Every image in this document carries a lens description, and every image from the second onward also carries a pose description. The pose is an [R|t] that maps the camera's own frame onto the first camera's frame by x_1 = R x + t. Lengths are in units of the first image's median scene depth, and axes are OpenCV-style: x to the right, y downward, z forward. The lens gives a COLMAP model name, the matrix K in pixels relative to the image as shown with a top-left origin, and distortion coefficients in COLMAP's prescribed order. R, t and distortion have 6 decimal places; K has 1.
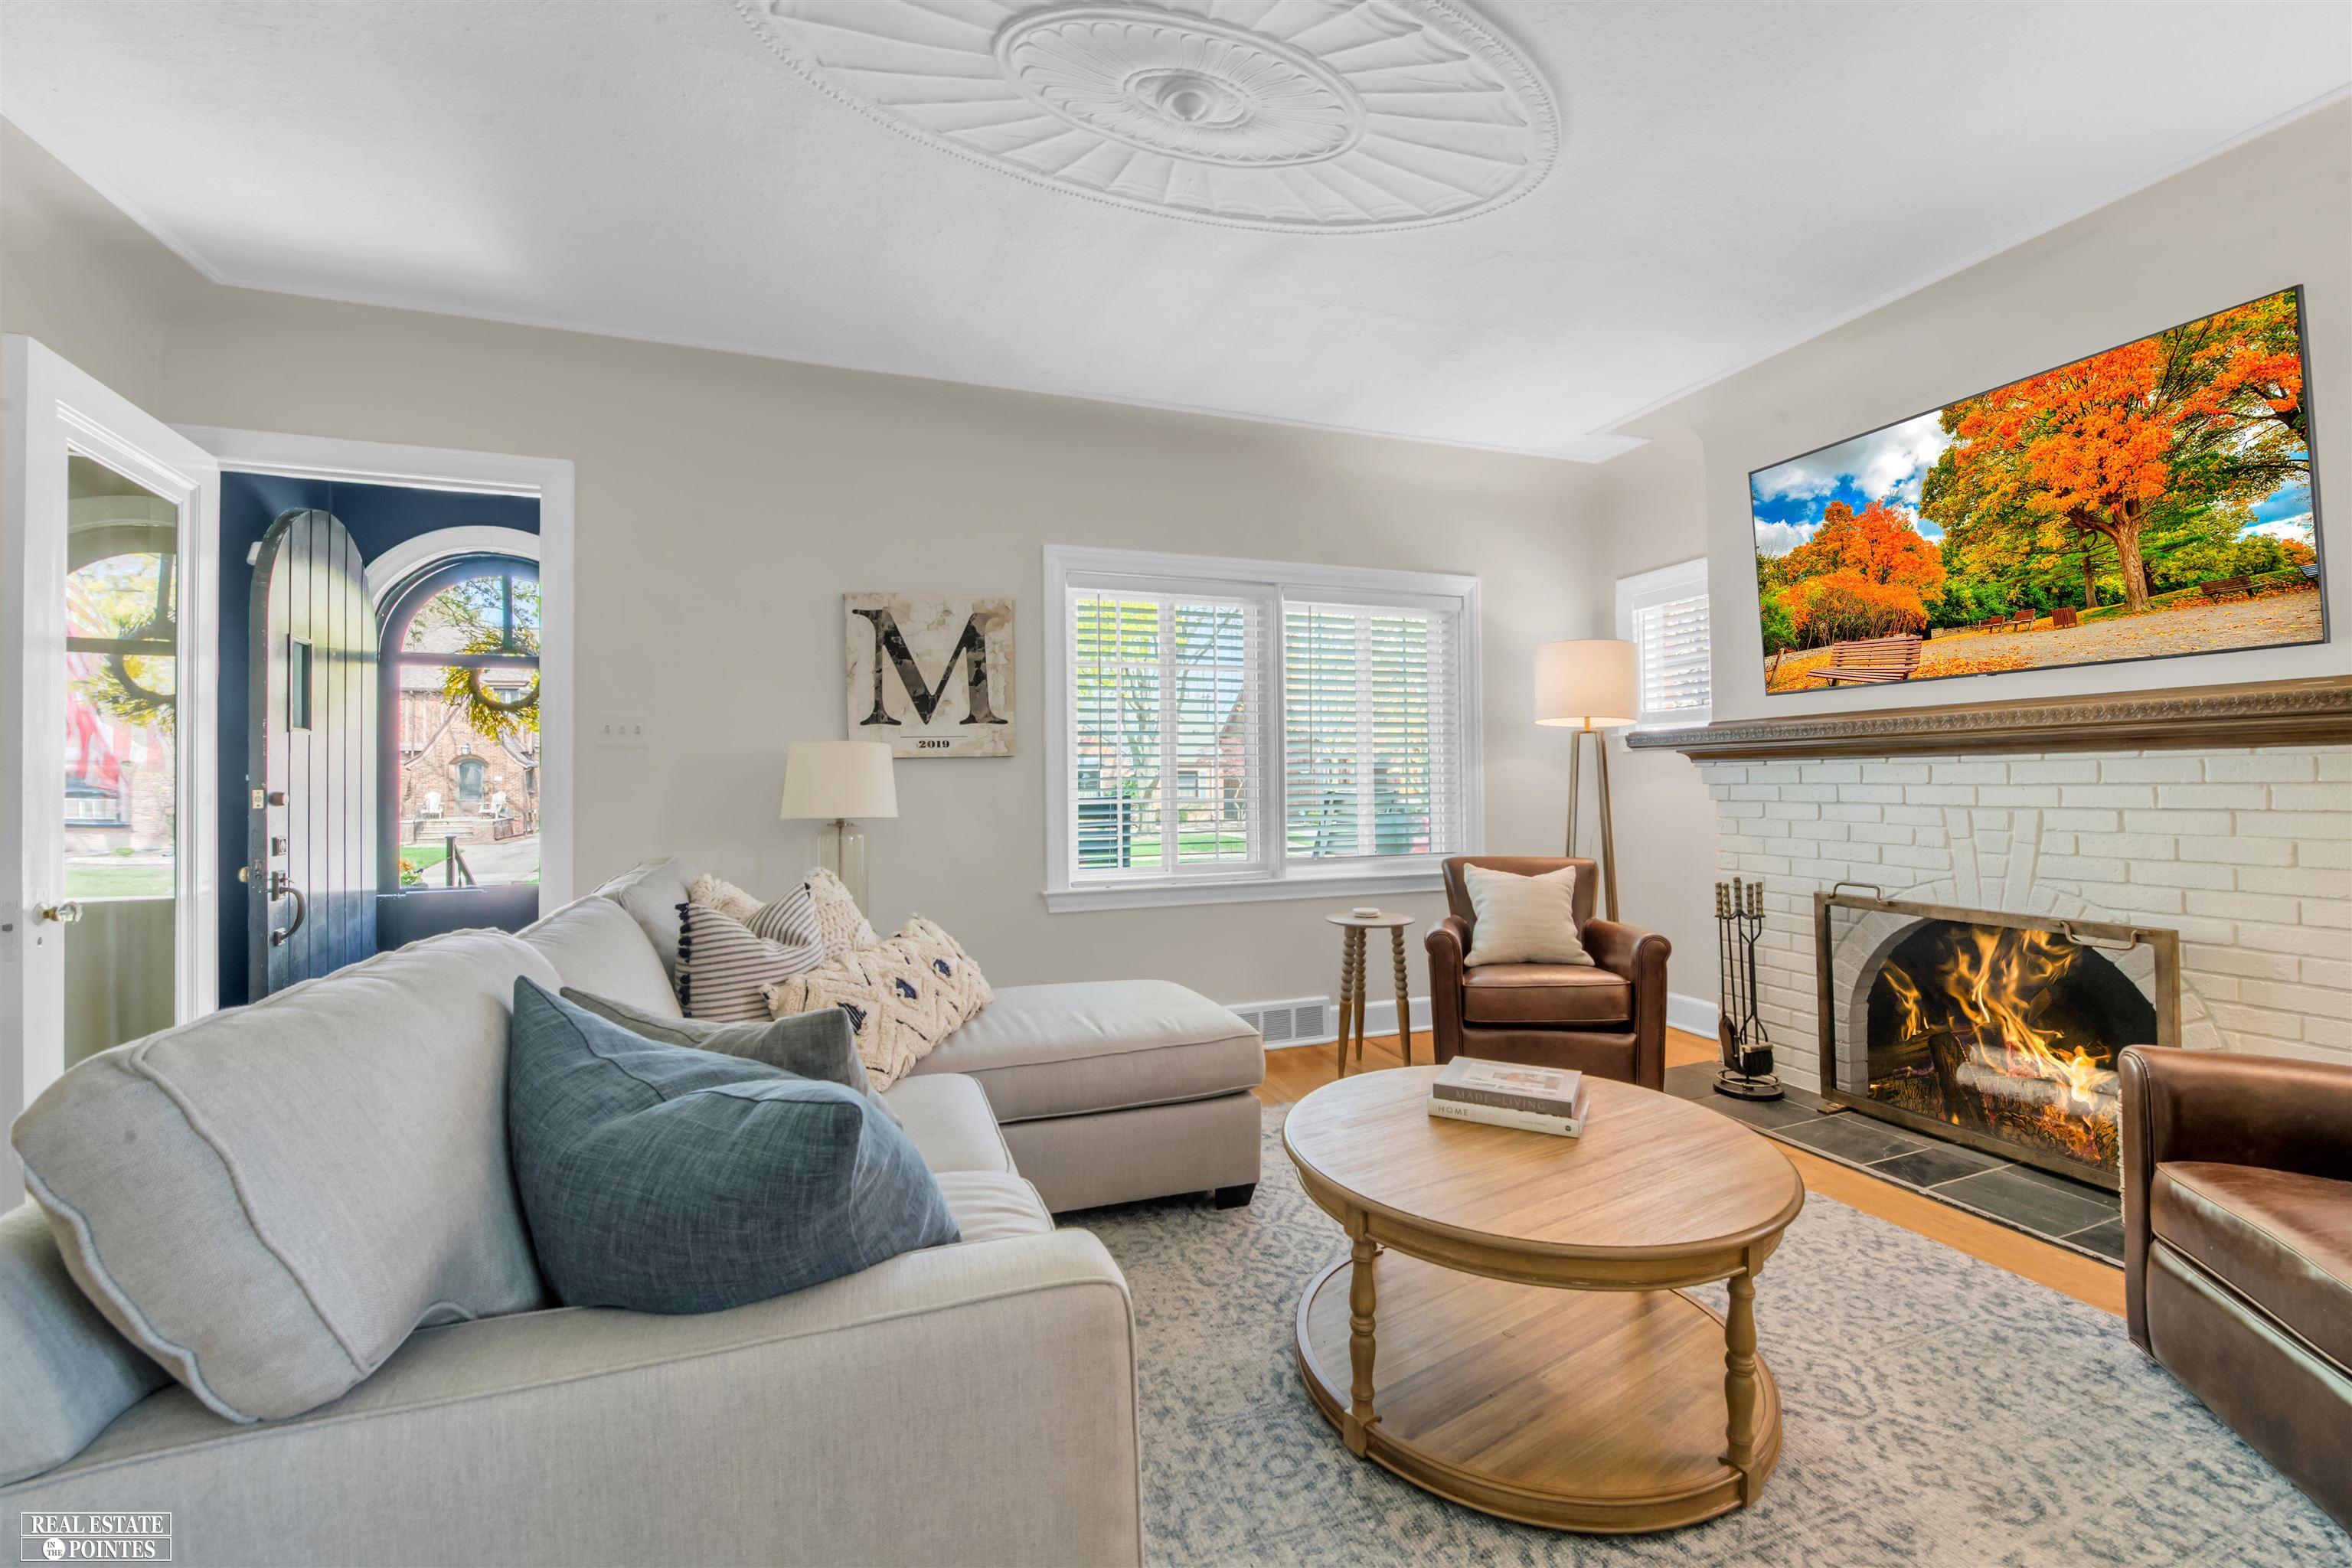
lens RADIAL K [[943.8, 0, 1183.4], [0, 943.8, 774.1], [0, 0, 1]] dist [-0.011162, -0.001331]
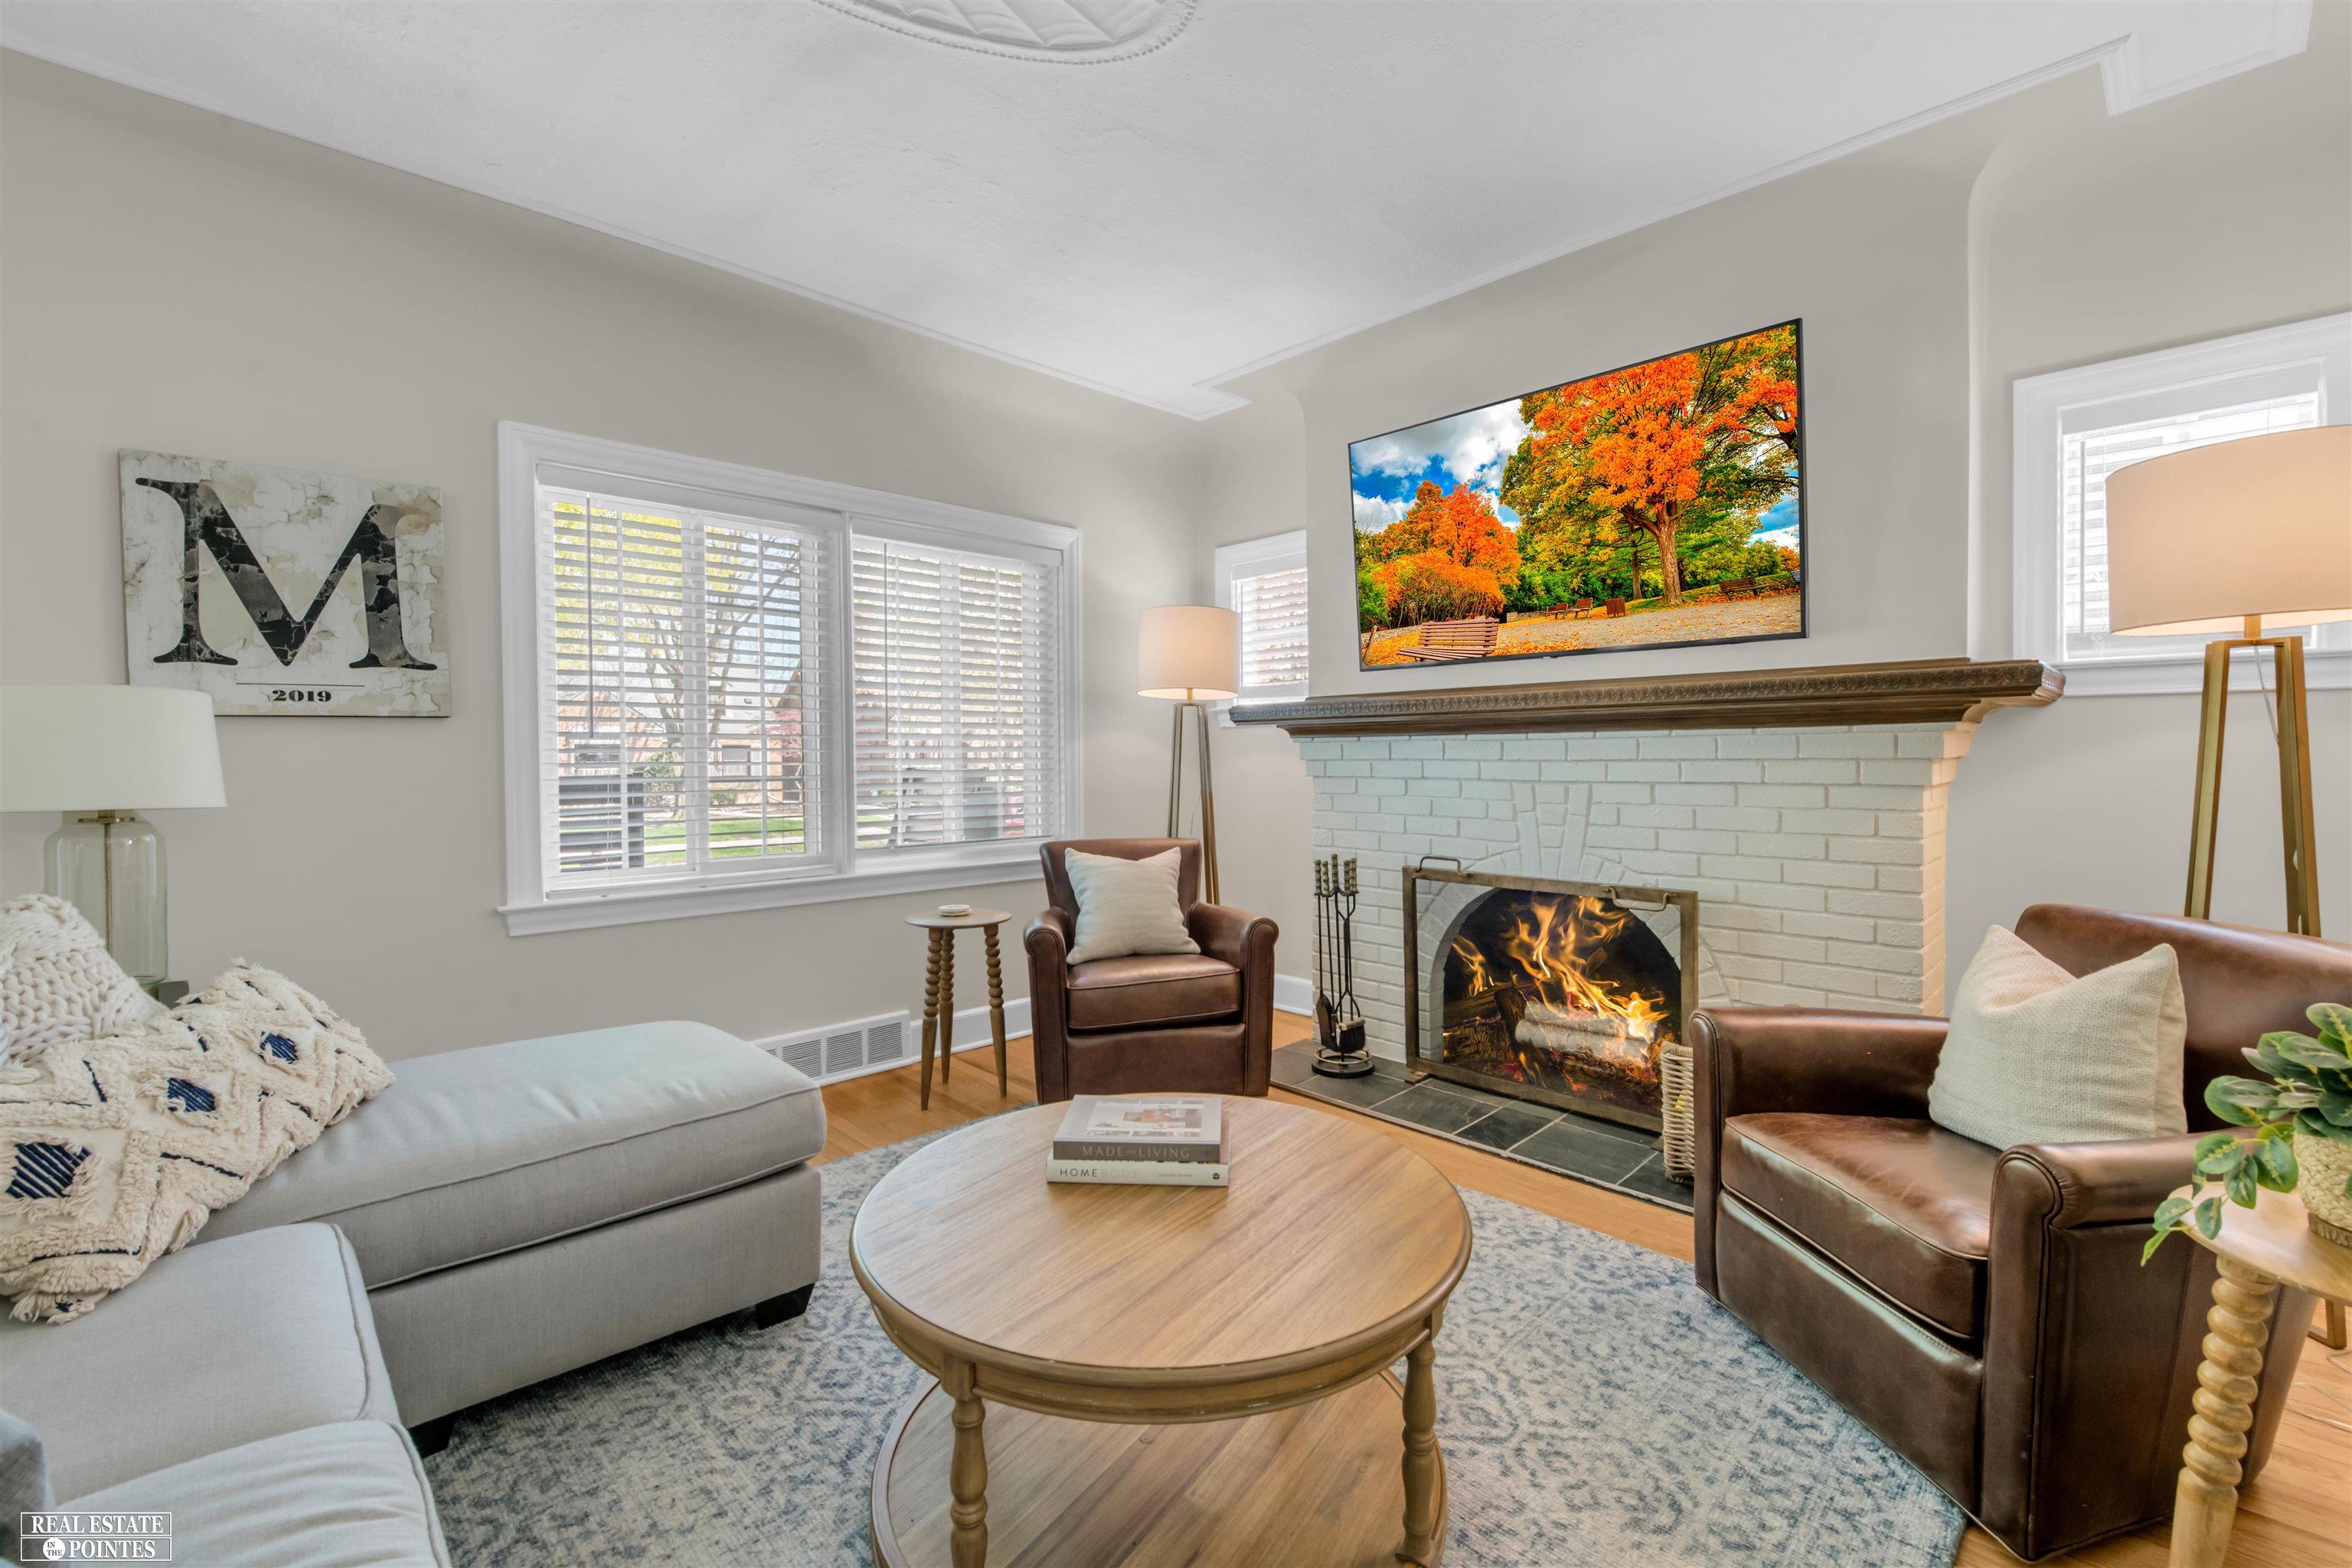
lens RADIAL K [[943.8, 0, 1183.4], [0, 943.8, 774.1], [0, 0, 1]] dist [-0.011162, -0.001331]
pose [[0.903443, -0.002091, 0.428704, 0.023399], [-0.008538, 0.999702, 0.022869, 0.004833], [-0.428624, -0.024321, 0.903156, 0.209252]]
